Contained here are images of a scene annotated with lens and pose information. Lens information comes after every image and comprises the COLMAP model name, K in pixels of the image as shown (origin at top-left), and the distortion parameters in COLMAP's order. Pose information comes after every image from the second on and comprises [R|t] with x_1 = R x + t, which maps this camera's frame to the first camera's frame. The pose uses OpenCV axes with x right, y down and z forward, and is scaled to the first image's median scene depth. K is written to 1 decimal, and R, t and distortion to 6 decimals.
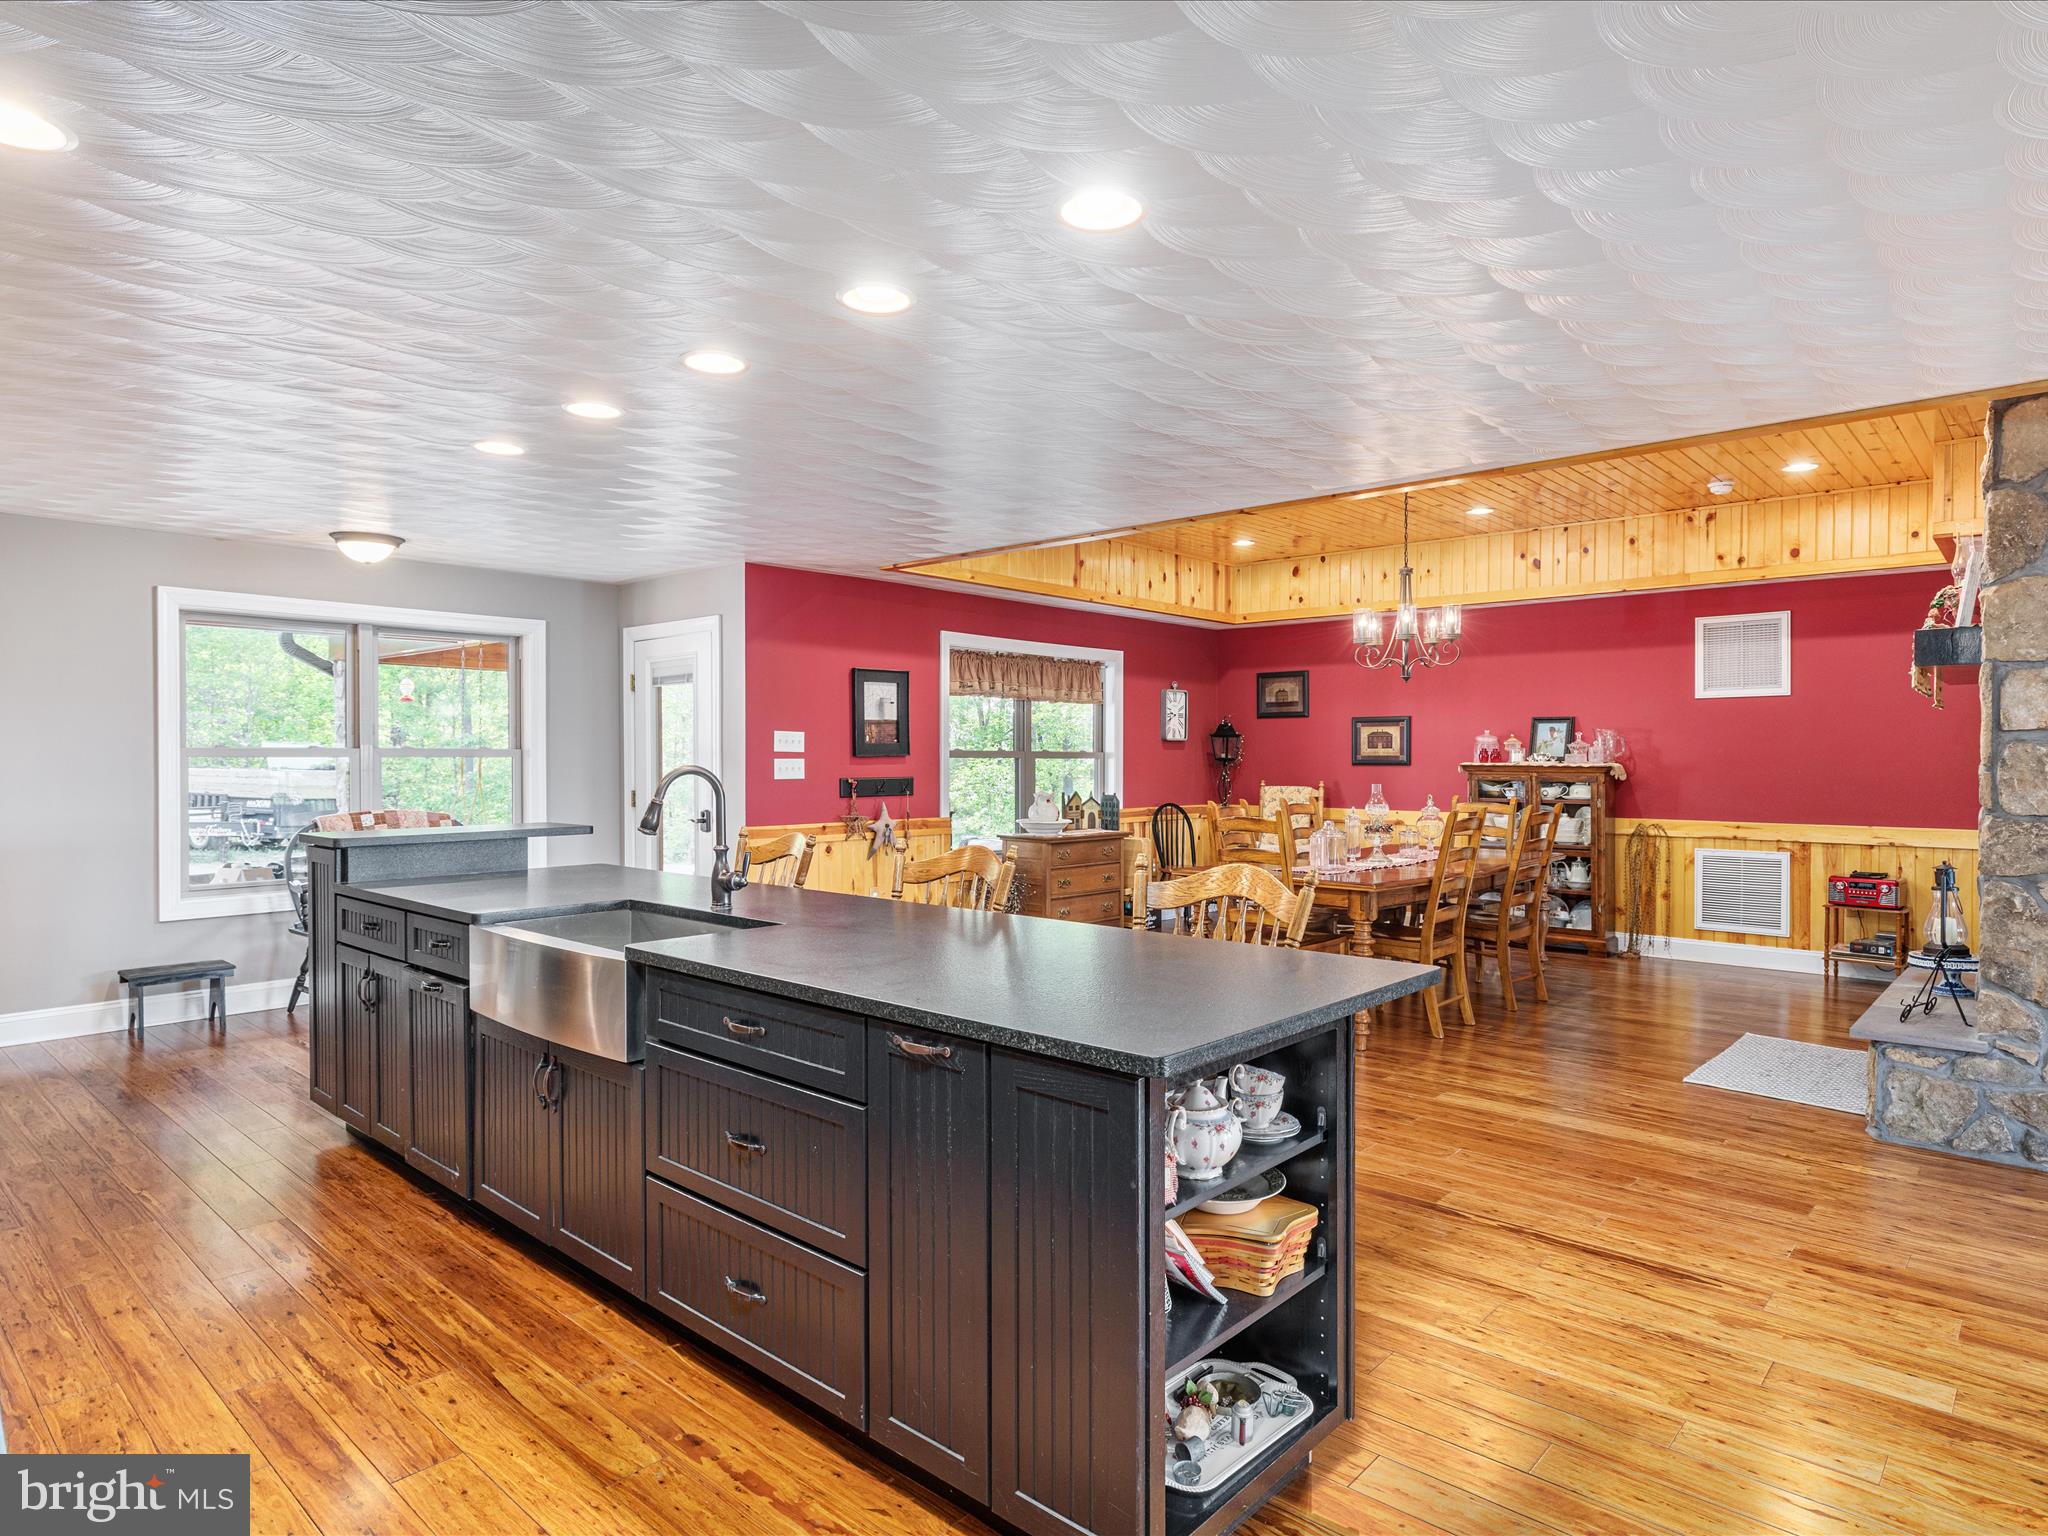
lens RADIAL K [[1175.5, 0, 1024.6], [0, 1175.5, 778.6], [0, 0, 1]] dist [0.000017, 0.000133]
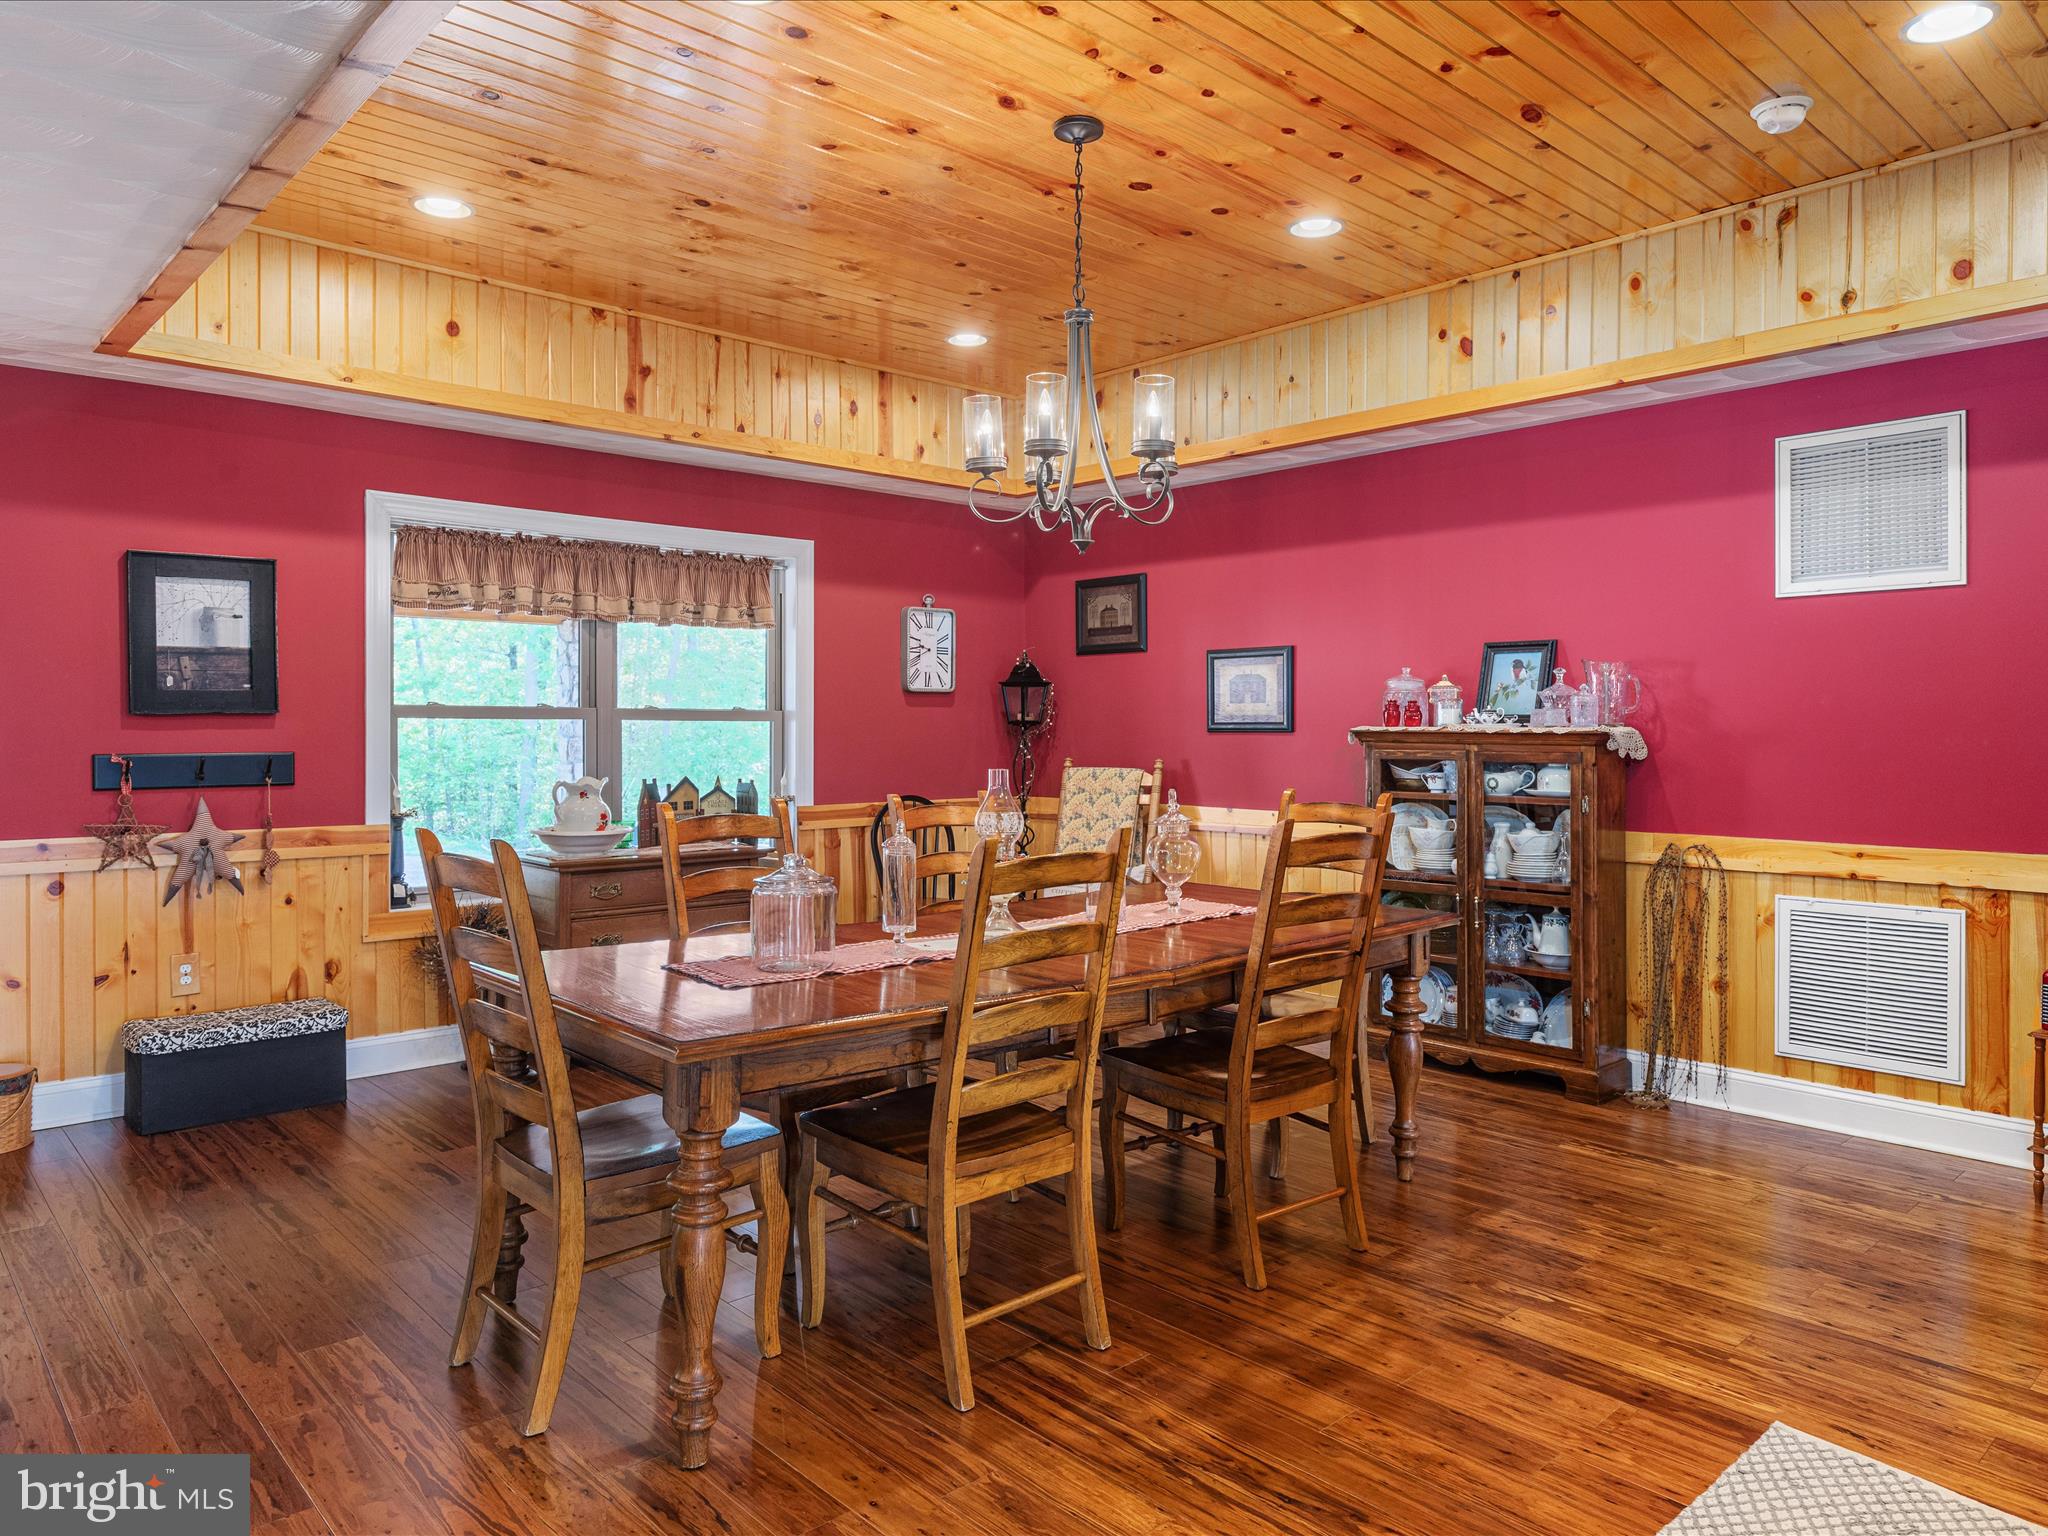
lens RADIAL K [[1349.5, 0, 1023.3], [0, 1349.5, 745.8], [0, 0, 1]] dist [0.001387, 0.001848]
pose [[0.996013, 0.000317, -0.089202, 0.291789], [-0.000685, 0.999991, -0.004095, -0.001903], [0.089200, 0.004140, 0.996005, 0.382188]]
